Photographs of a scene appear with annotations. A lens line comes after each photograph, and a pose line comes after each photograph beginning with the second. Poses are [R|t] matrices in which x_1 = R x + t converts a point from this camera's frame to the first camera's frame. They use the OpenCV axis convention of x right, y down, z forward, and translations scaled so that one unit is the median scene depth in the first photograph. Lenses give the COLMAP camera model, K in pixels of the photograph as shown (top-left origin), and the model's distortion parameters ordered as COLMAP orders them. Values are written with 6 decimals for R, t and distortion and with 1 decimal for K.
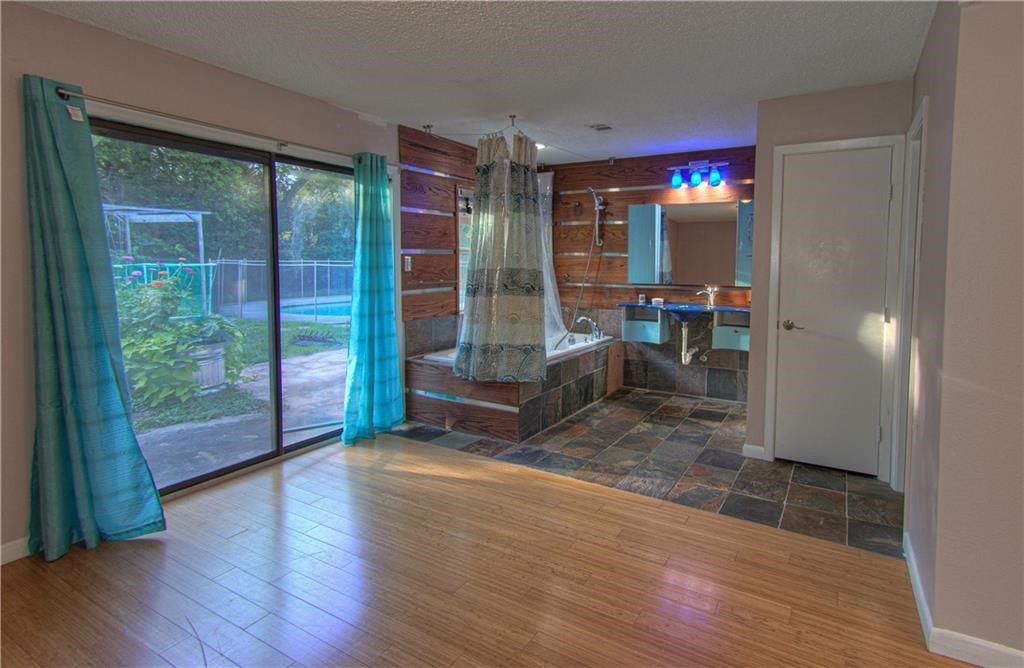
lens RADIAL K [[491.4, 0, 595.6], [0, 491.4, 288.4], [0, 0, 1]] dist [0.002961, 0.004266]
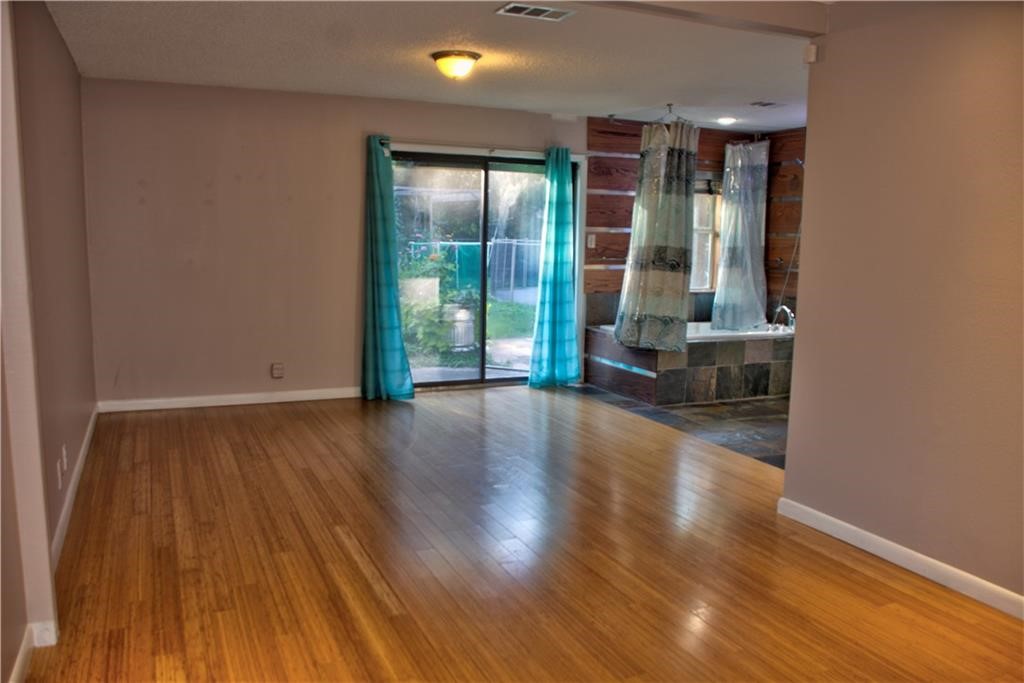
lens RADIAL K [[797.2, 0, 512.3], [0, 797.2, 343.7], [0, 0, 1]] dist [-0.127292, -0.001740]
pose [[0.784799, 0.088518, -0.613396, 0.635369], [-0.046130, 0.995345, 0.084615, 0.039272], [0.618031, -0.038110, 0.785229, -0.556291]]
